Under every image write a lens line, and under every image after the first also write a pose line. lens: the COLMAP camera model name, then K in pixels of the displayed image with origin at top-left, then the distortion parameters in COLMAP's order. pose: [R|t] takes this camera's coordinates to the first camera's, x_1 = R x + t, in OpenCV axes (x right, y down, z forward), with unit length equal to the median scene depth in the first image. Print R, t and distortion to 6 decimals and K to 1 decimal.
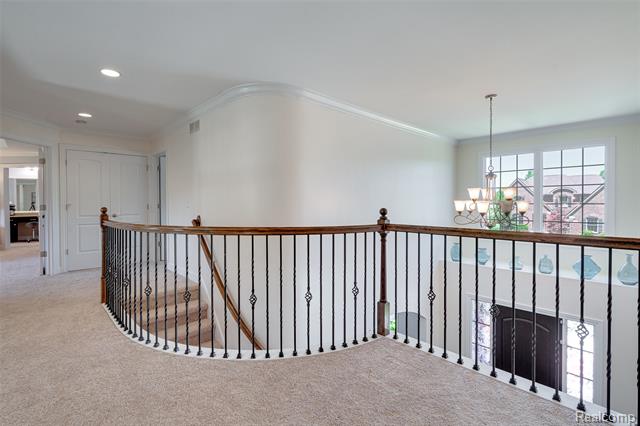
lens RADIAL K [[292.4, 0, 319.5], [0, 292.4, 208.7], [0, 0, 1]] dist [-0.007089, 0.001730]
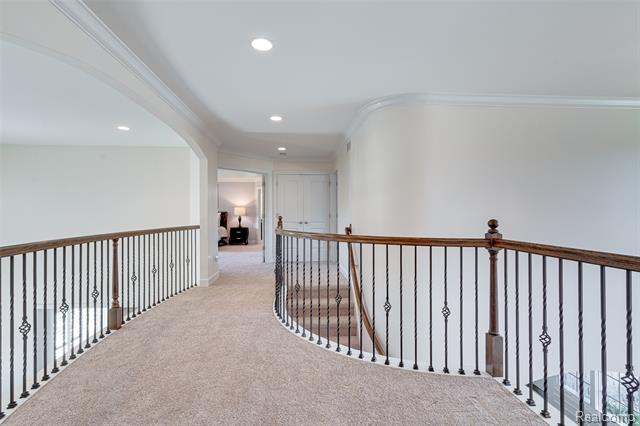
lens RADIAL K [[292.4, 0, 321.4], [0, 292.4, 216.2], [0, 0, 1]] dist [-0.007089, 0.001730]
pose [[0.783728, 0.006572, -0.621069, 0.272232], [-0.011536, 0.999926, -0.003977, -0.001674], [0.620997, 0.010281, 0.783746, 0.049425]]
